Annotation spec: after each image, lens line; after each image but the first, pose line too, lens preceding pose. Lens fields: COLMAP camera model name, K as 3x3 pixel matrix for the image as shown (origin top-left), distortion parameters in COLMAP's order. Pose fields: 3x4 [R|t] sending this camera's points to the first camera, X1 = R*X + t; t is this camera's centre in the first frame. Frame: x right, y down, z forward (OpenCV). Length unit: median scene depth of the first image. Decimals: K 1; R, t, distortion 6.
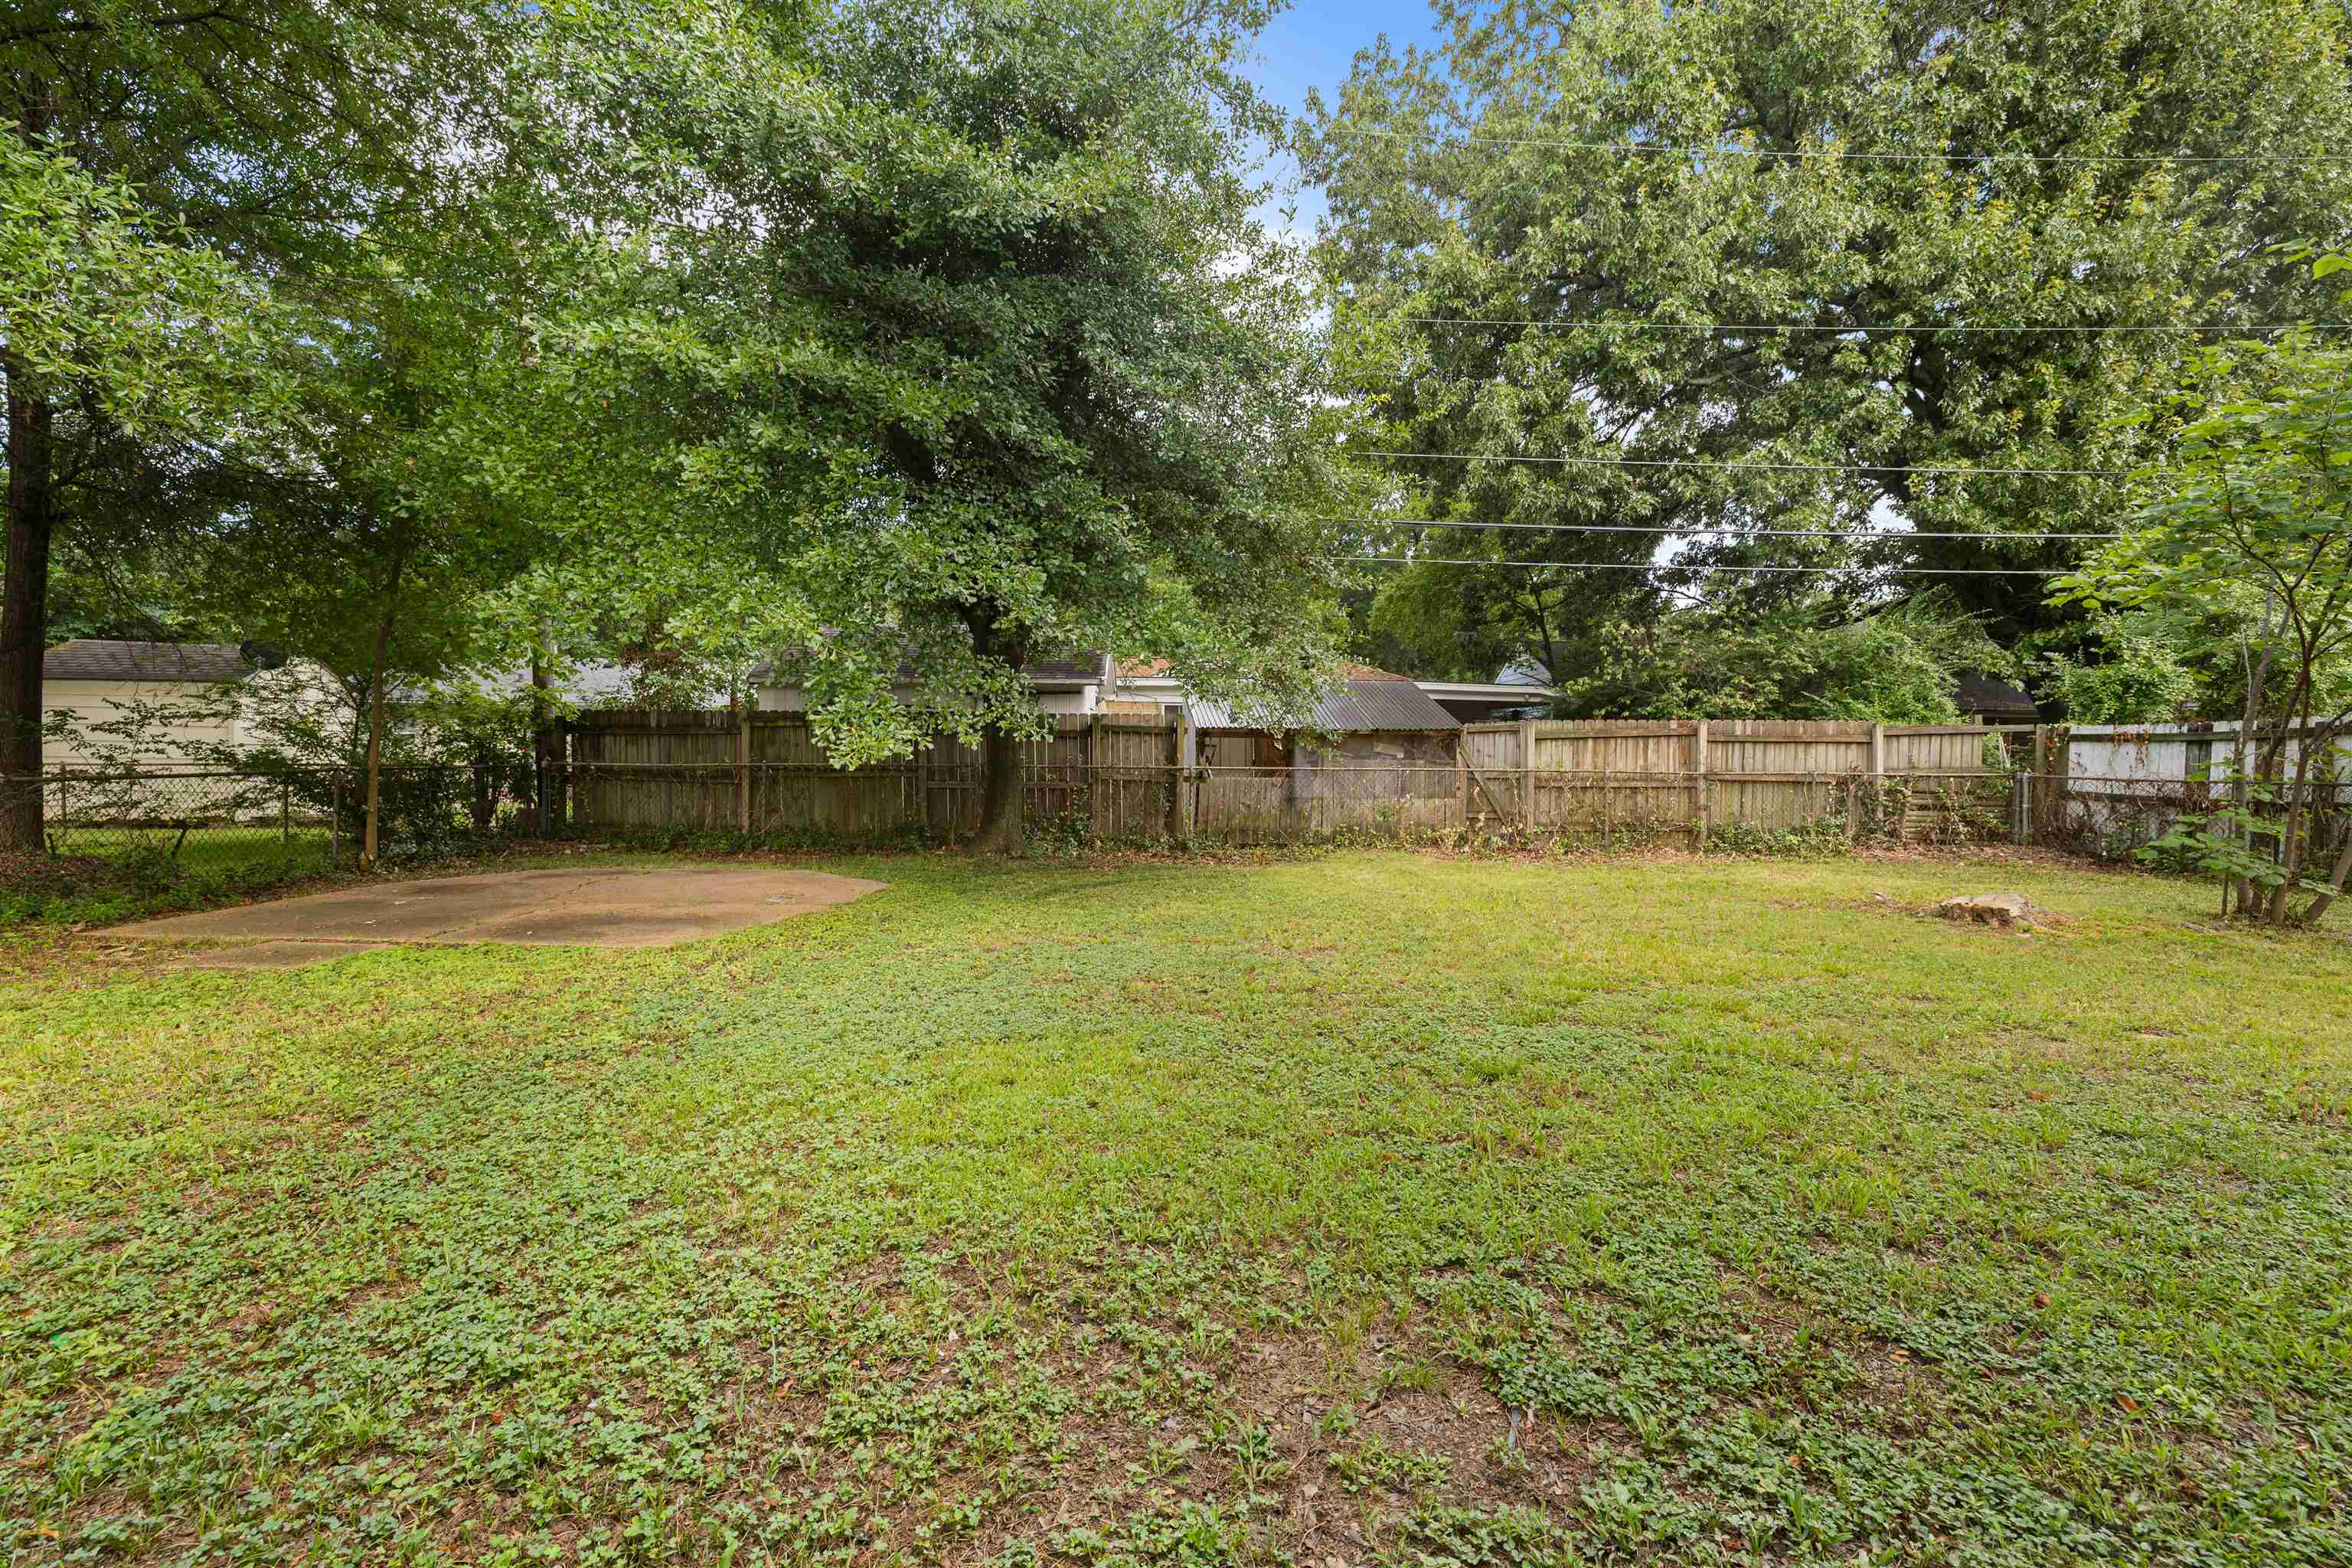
lens RADIAL K [[977.3, 0, 1167.7], [0, 977.3, 780.0], [0, 0, 1]] dist [-0.013907, 0.000000]
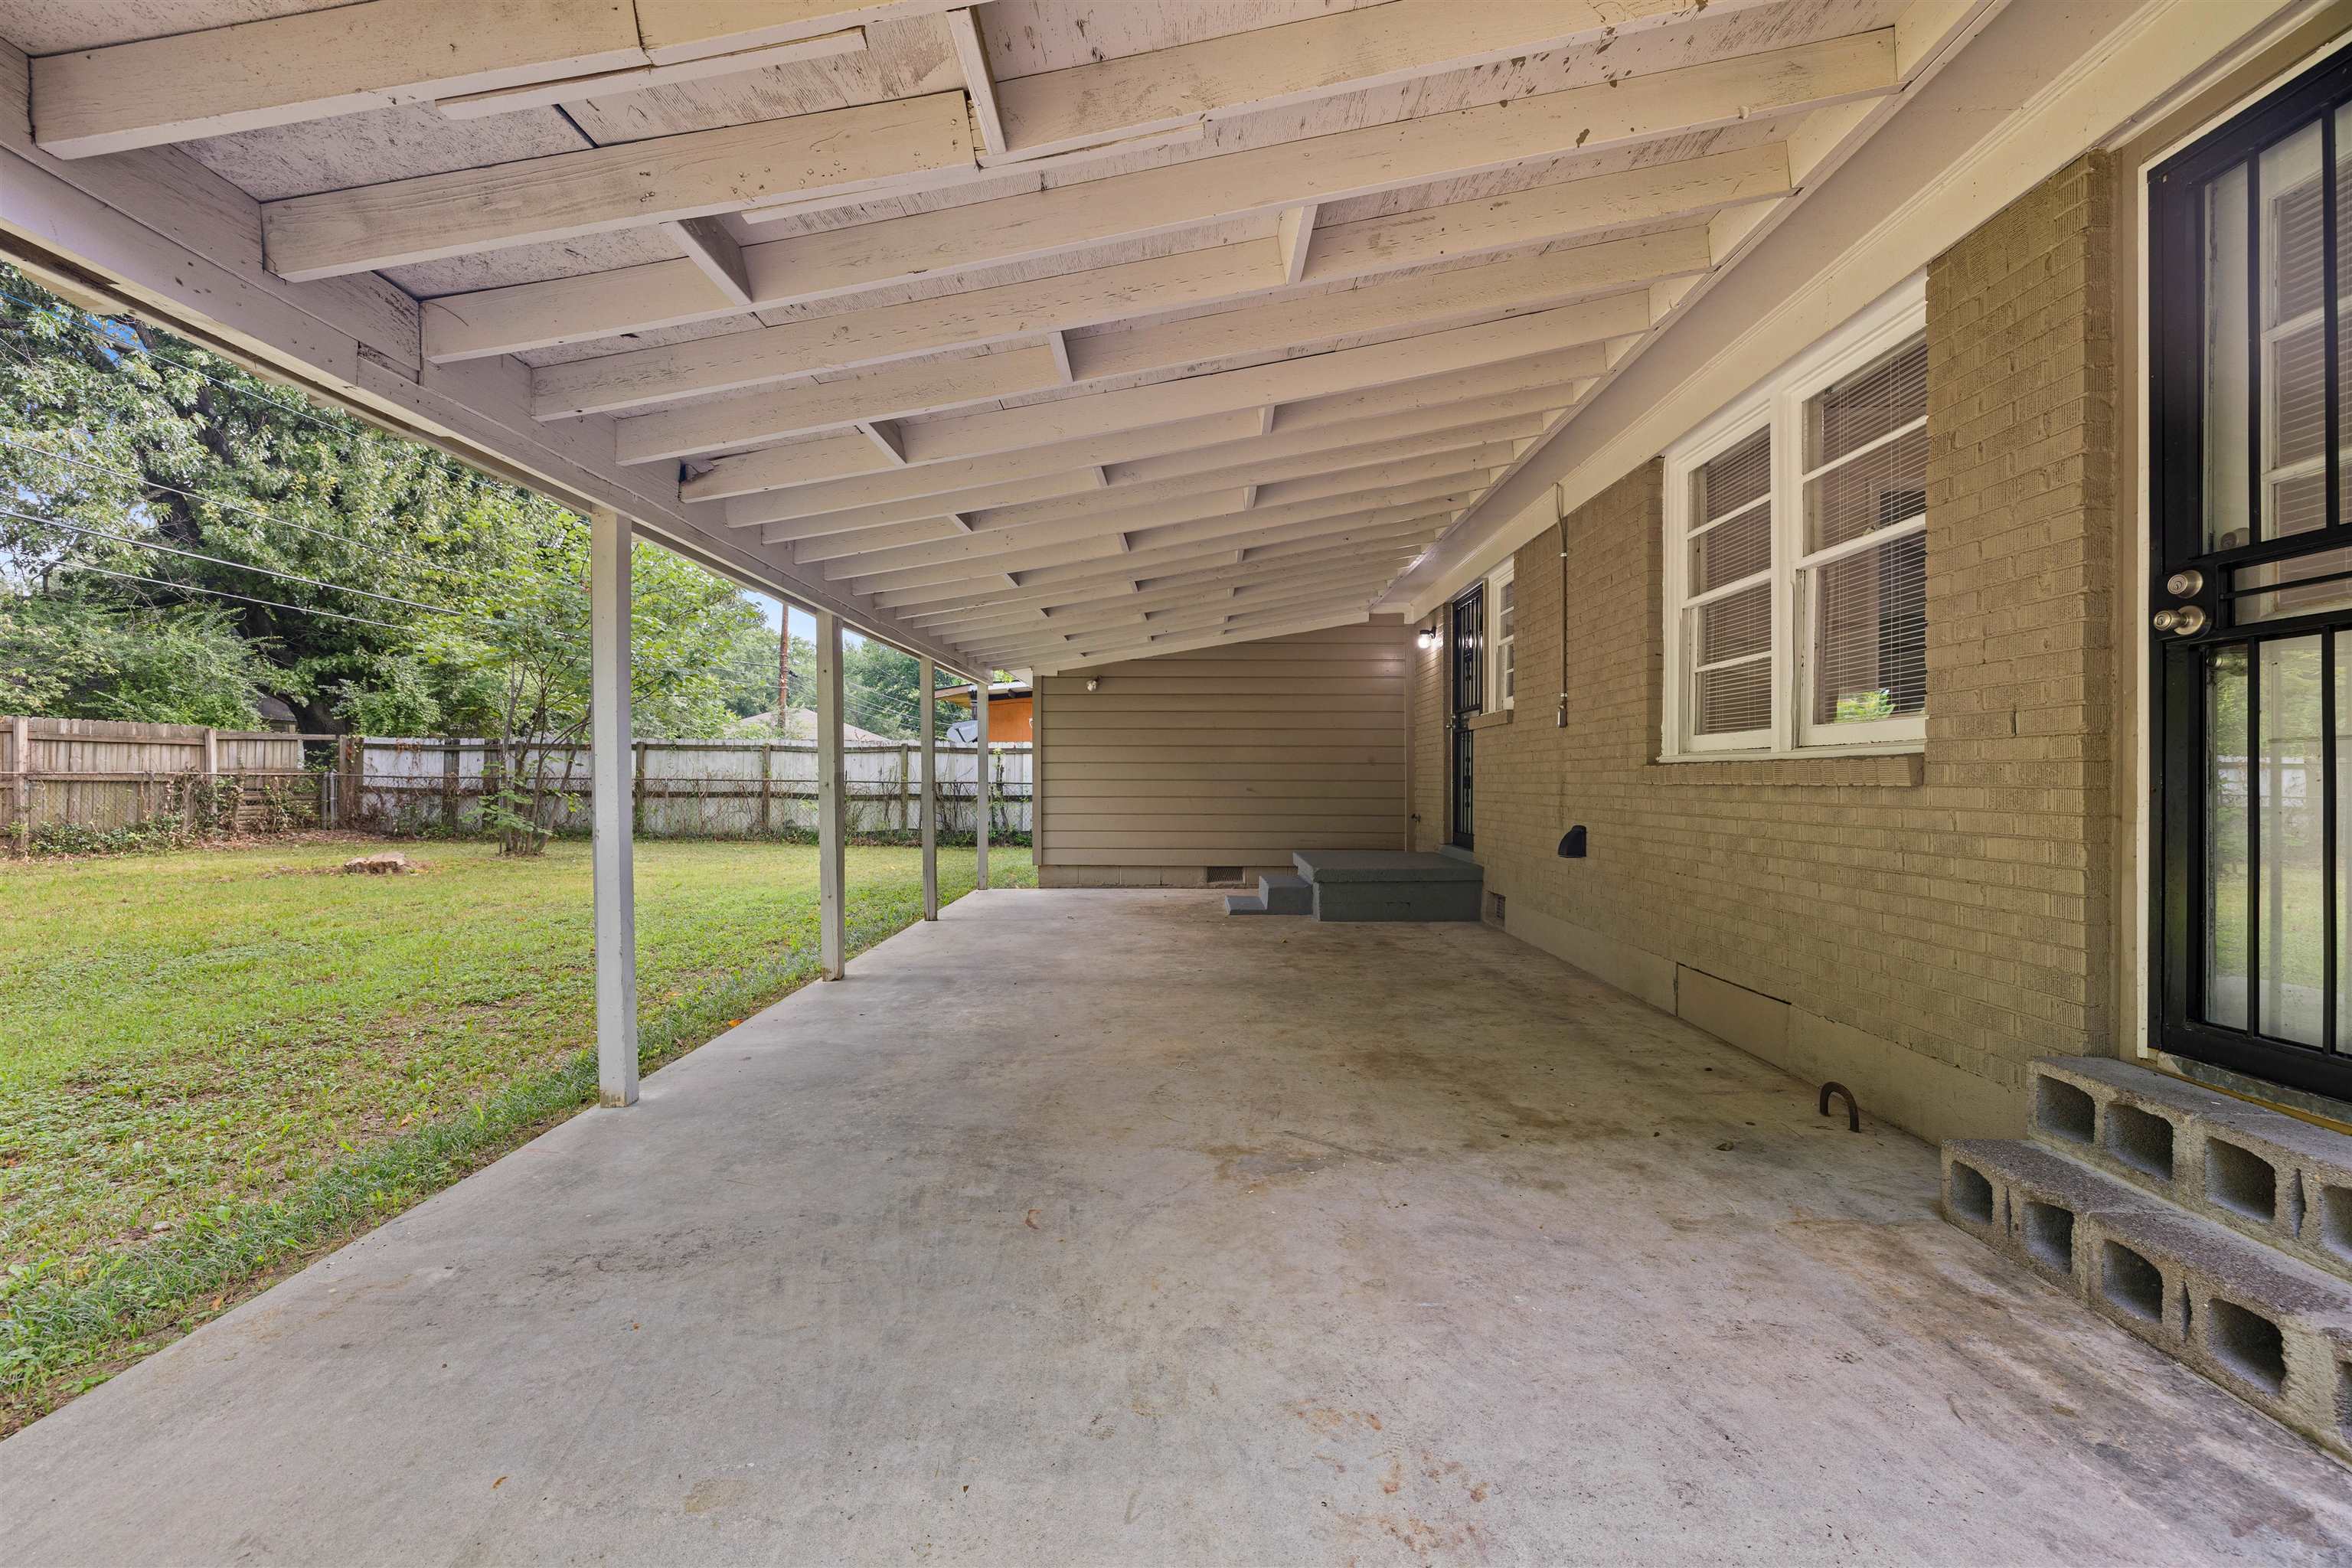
lens RADIAL K [[977.3, 0, 1169.1], [0, 977.3, 782.0], [0, 0, 1]] dist [-0.013907, 0.000000]
pose [[0.030182, -0.008413, 0.999509, -0.344789], [0.015310, 0.999851, 0.007954, 0.011467], [-0.999427, 0.015062, 0.030306, -0.135738]]
